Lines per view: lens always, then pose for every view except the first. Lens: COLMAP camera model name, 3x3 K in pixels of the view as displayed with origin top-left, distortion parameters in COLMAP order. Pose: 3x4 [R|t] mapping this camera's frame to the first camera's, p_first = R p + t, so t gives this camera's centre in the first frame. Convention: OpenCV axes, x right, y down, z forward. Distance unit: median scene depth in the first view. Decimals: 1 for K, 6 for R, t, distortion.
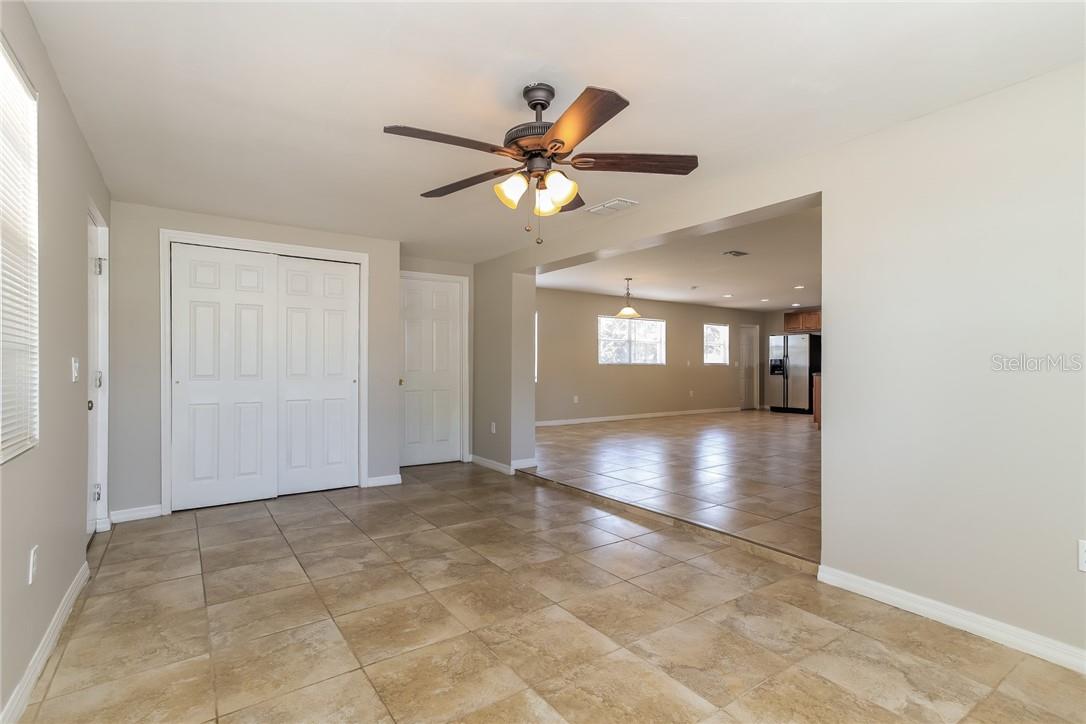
lens RADIAL K [[518.0, 0, 543.0], [0, 518.0, 362.0], [0, 0, 1]] dist [-0.000594, 0.000169]
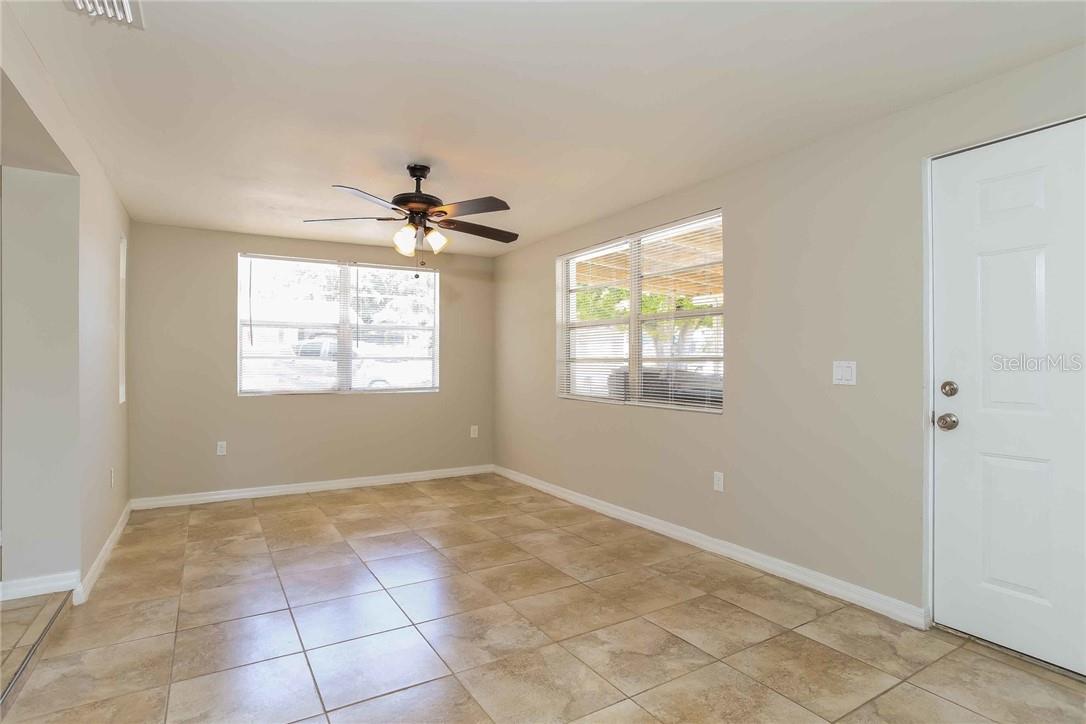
lens RADIAL K [[577.8, 0, 543.0], [0, 577.8, 362.0], [0, 0, 1]] dist [-0.001663, 0.000034]
pose [[-0.997868, -0.000484, 0.065265, -0.371929], [-0.000903, 0.999979, -0.006390, 0.001198], [-0.065261, -0.006436, -0.997847, 2.127397]]
